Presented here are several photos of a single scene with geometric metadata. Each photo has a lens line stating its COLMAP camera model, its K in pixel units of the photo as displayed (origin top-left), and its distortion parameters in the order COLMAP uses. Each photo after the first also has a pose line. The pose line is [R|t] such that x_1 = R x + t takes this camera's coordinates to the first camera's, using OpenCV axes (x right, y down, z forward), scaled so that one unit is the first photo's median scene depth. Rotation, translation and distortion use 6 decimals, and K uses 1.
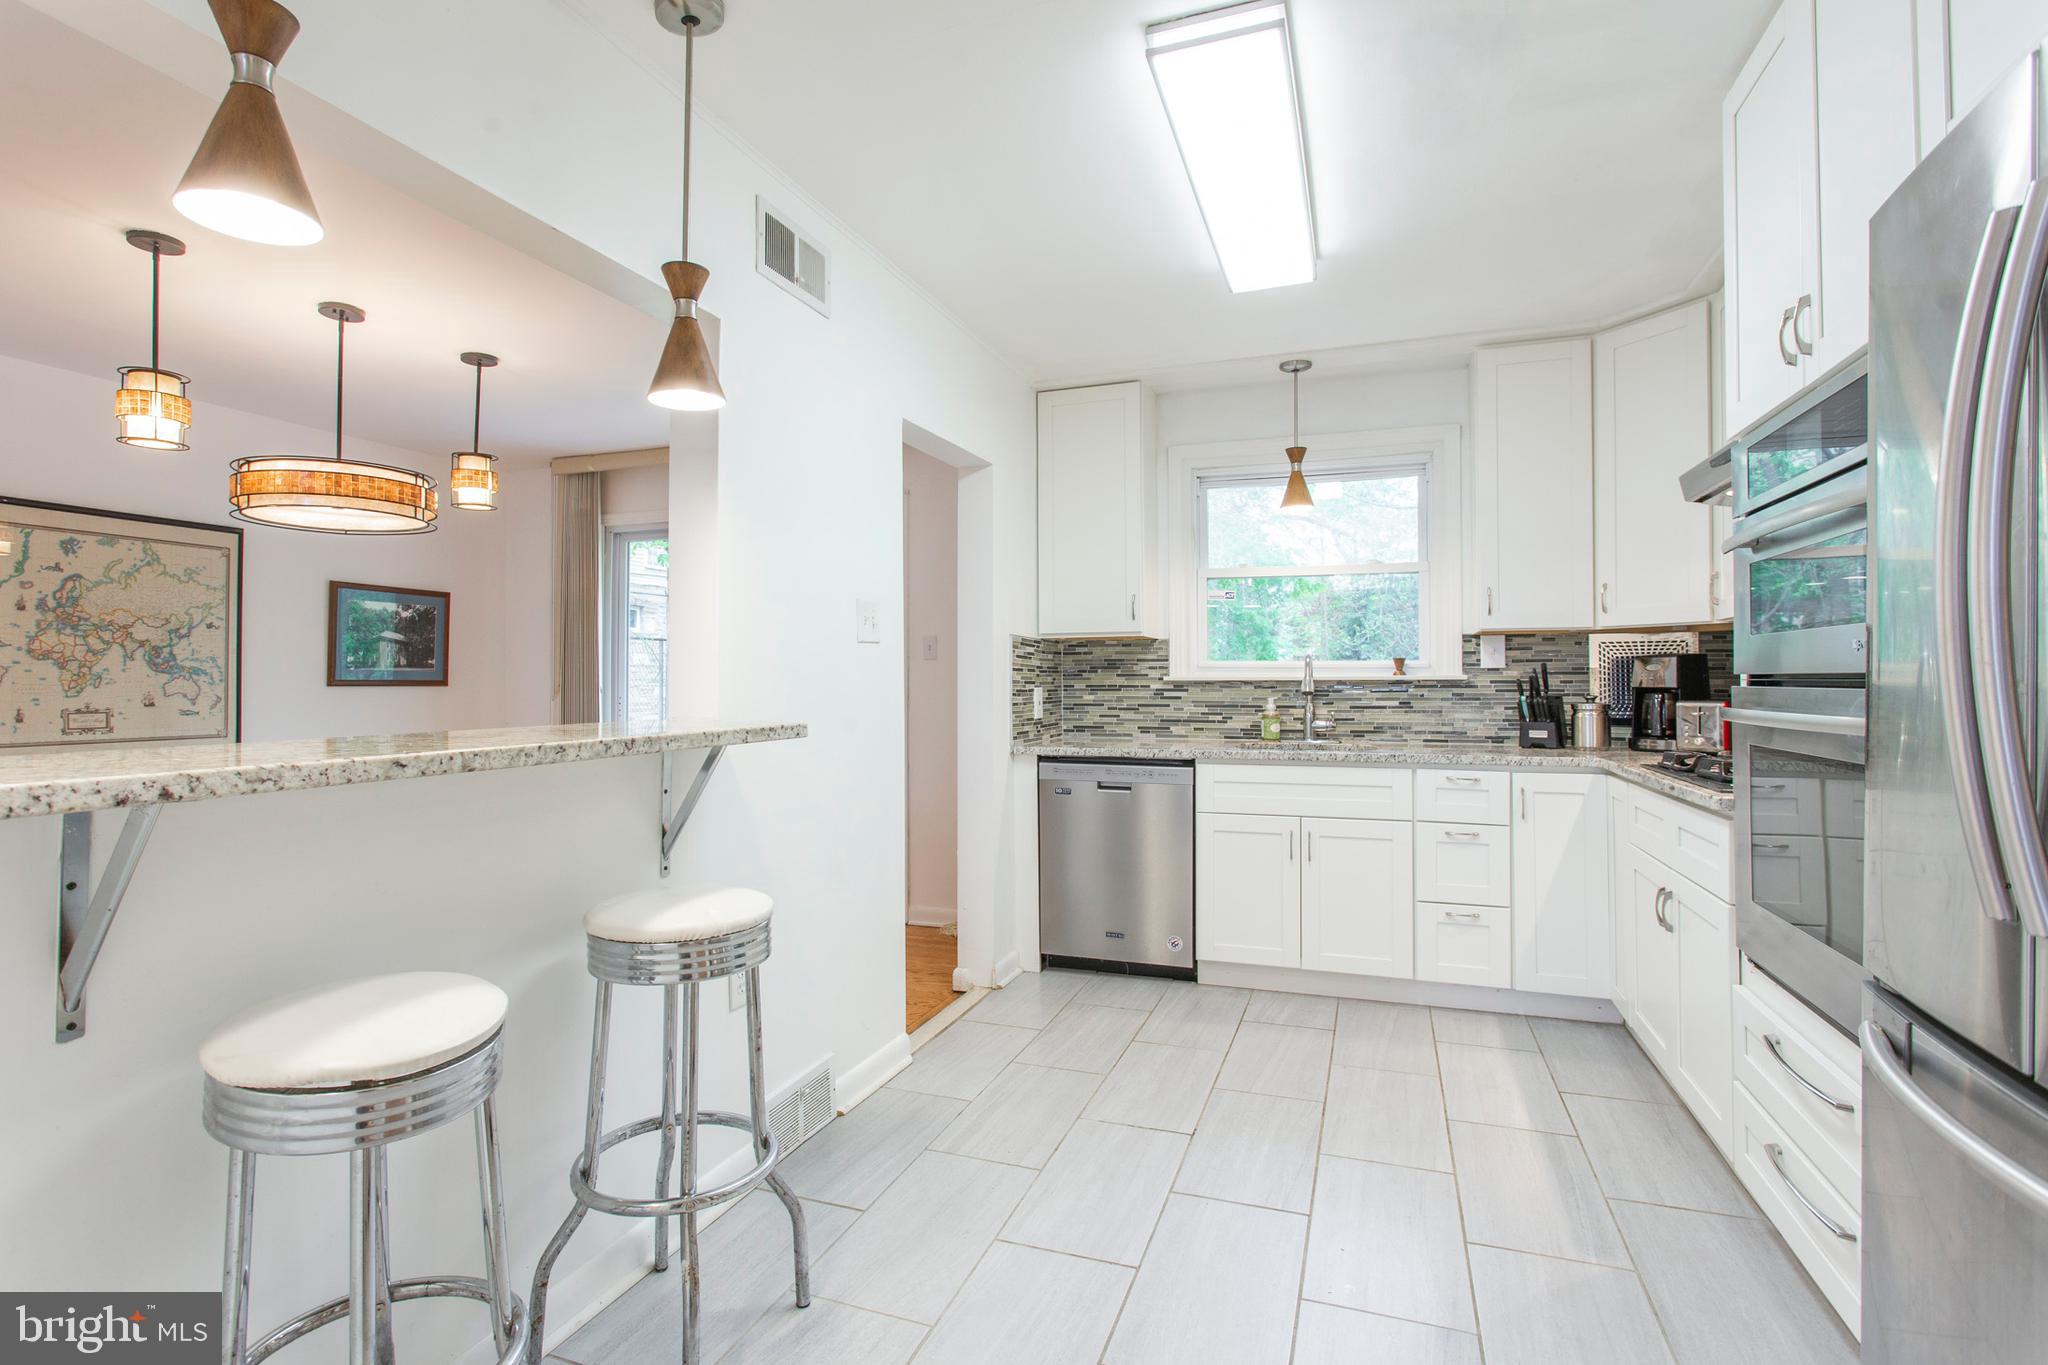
lens RADIAL K [[996.5, 0, 999.3], [0, 996.5, 662.3], [0, 0, 1]] dist [-0.013951, 0.007579]
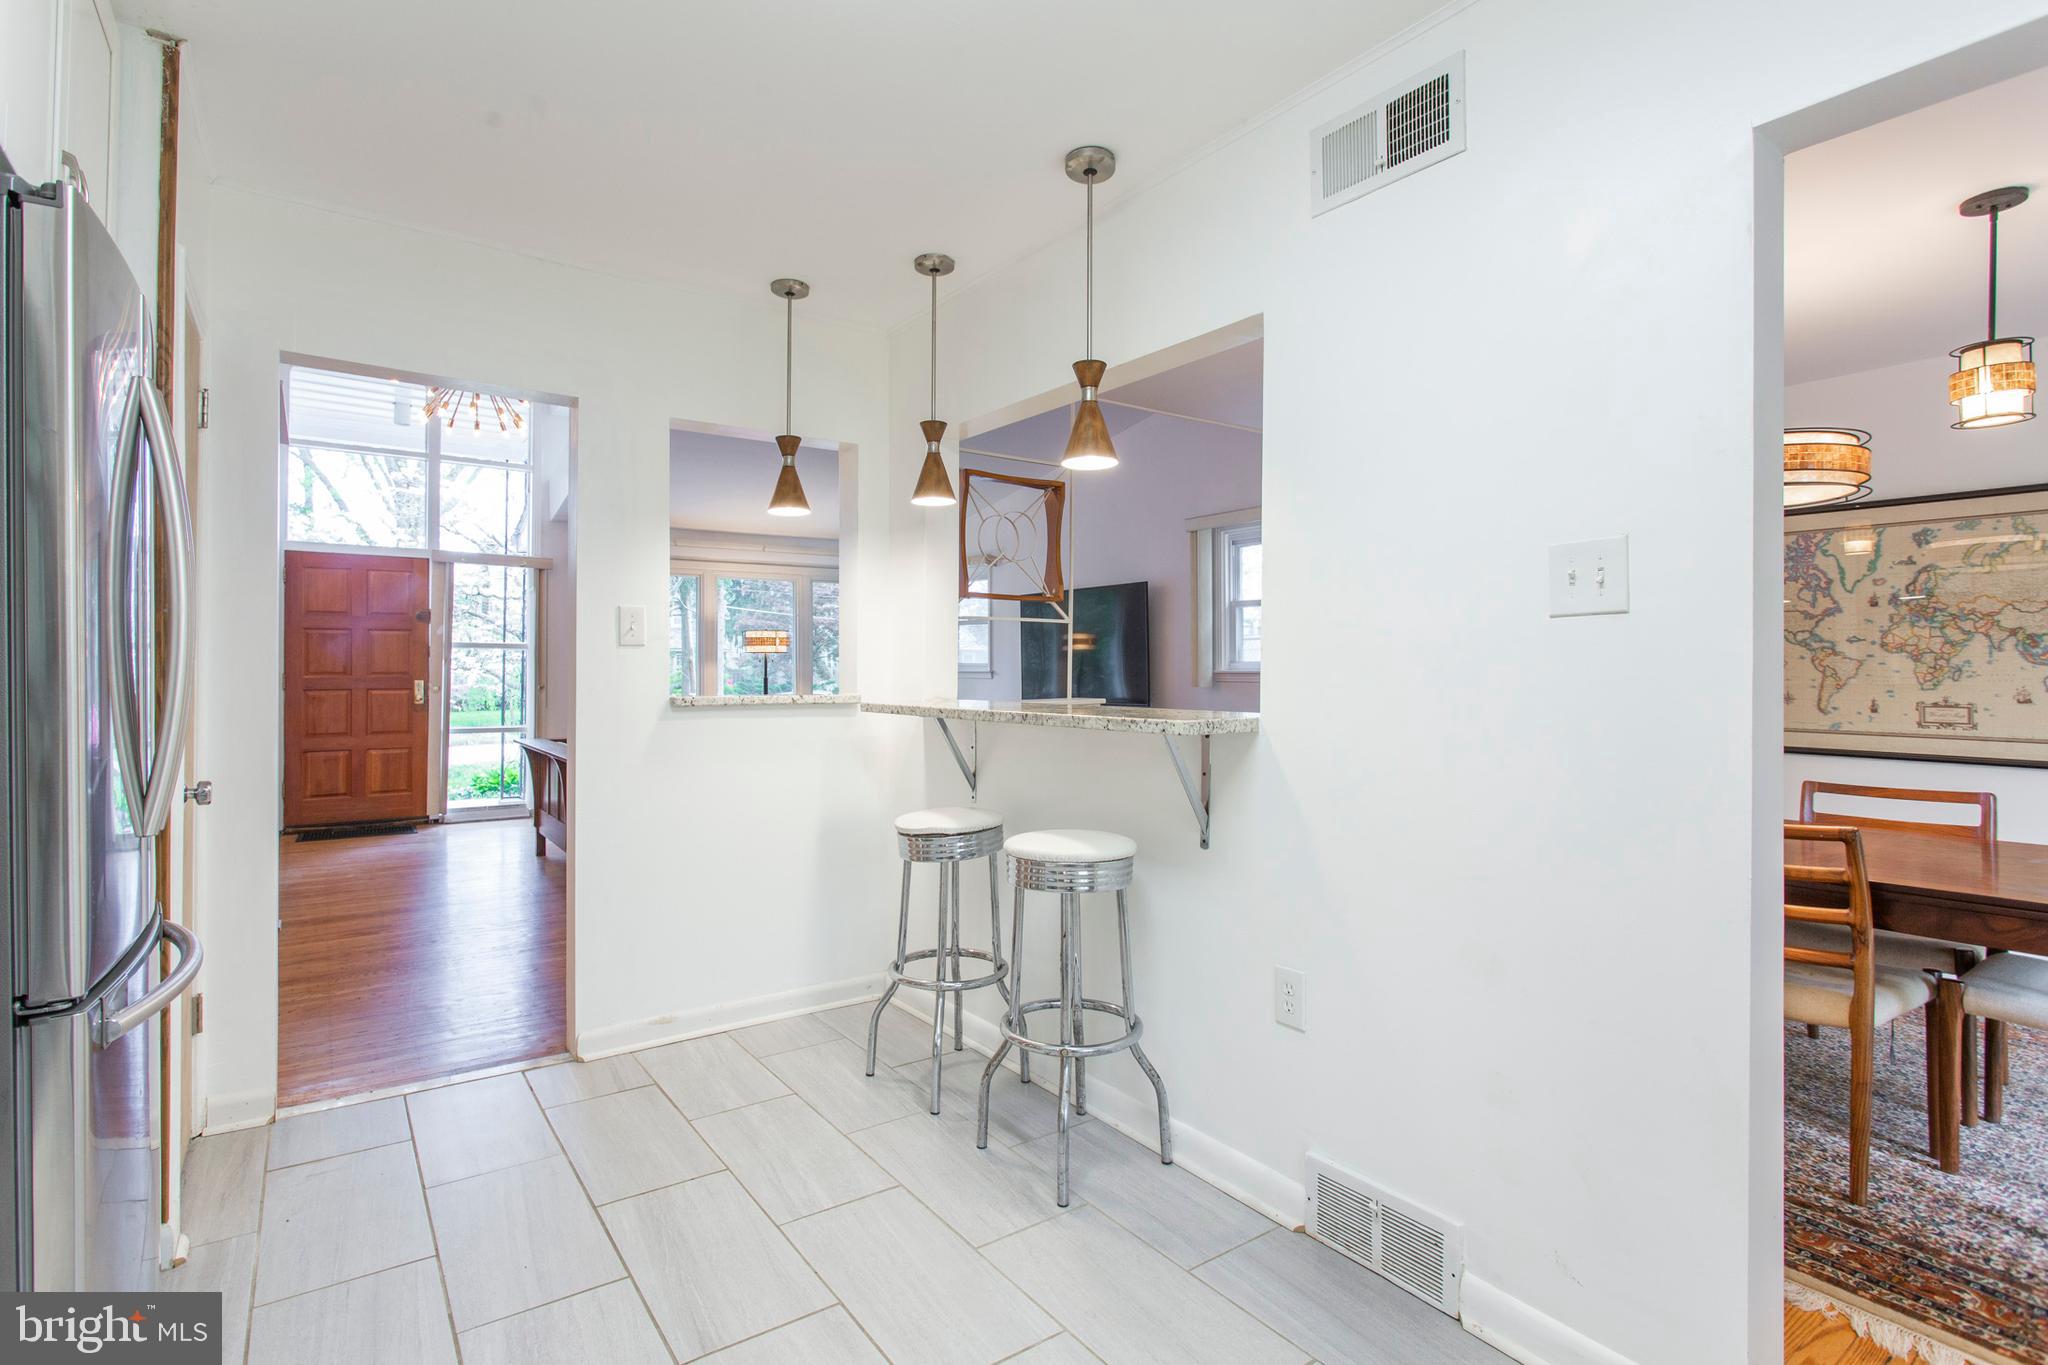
lens RADIAL K [[1007.0, 0, 995.8], [0, 1007.0, 668.2], [0, 0, 1]] dist [-0.009767, 0.001811]
pose [[-0.561753, 0.001247, -0.827304, 0.391348], [0.015304, 0.999843, -0.008885, 0.007743], [0.827163, -0.017652, -0.561684, 0.758885]]
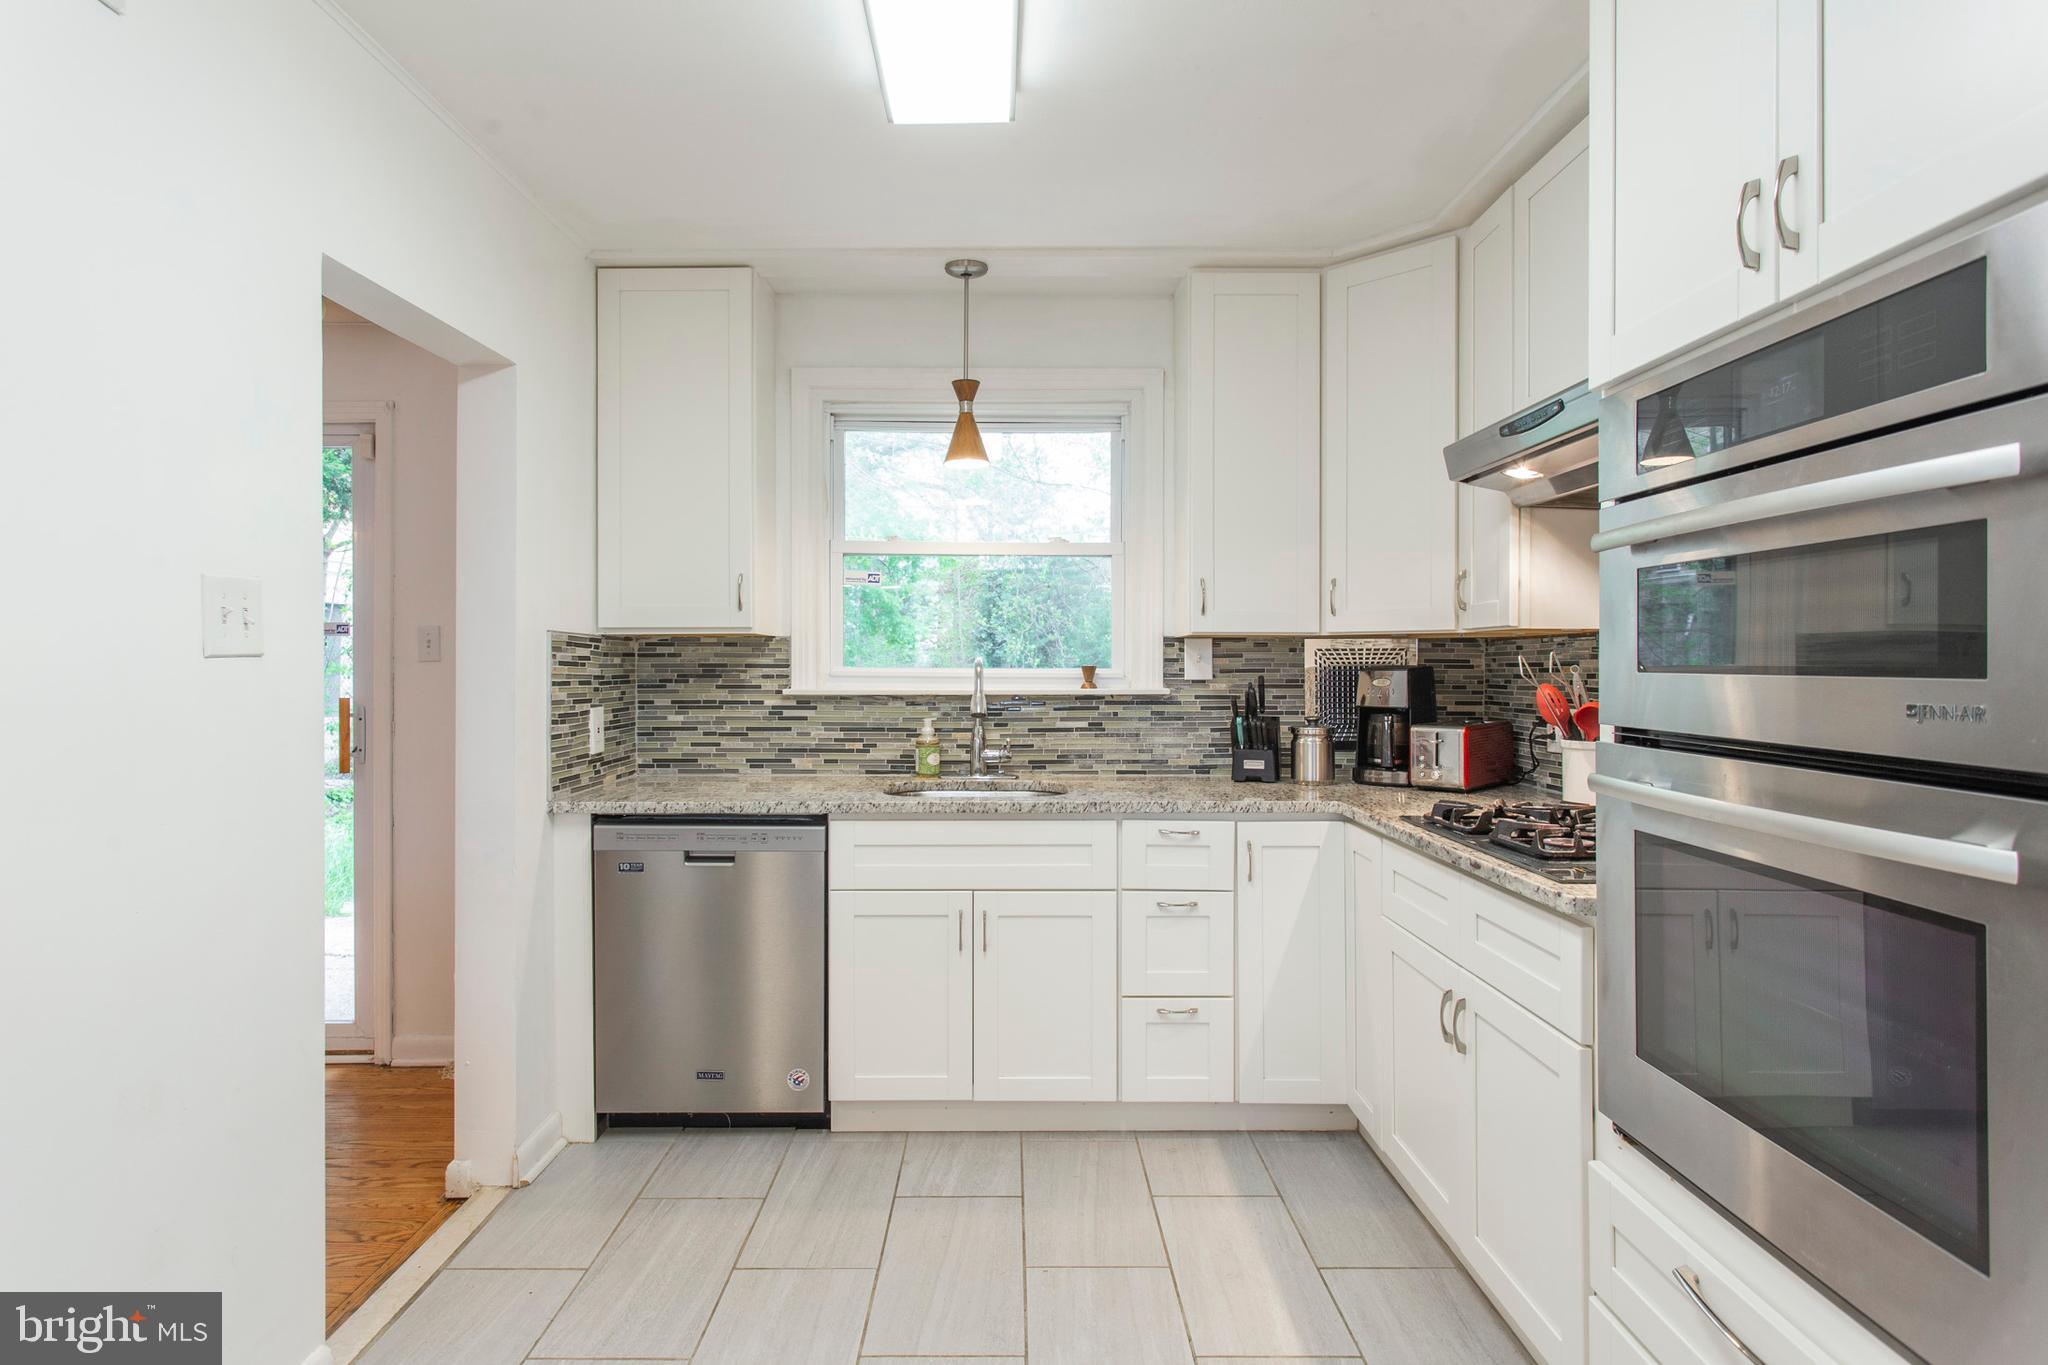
lens RADIAL K [[1117.7, 0, 988.4], [0, 1117.7, 661.4], [0, 0, 1]] dist [-0.003929, 0.000870]
pose [[0.940319, 0.002154, 0.340288, 0.033799], [-0.008036, 0.999842, 0.015877, -0.021882], [-0.340200, -0.017665, 0.940187, 0.216453]]
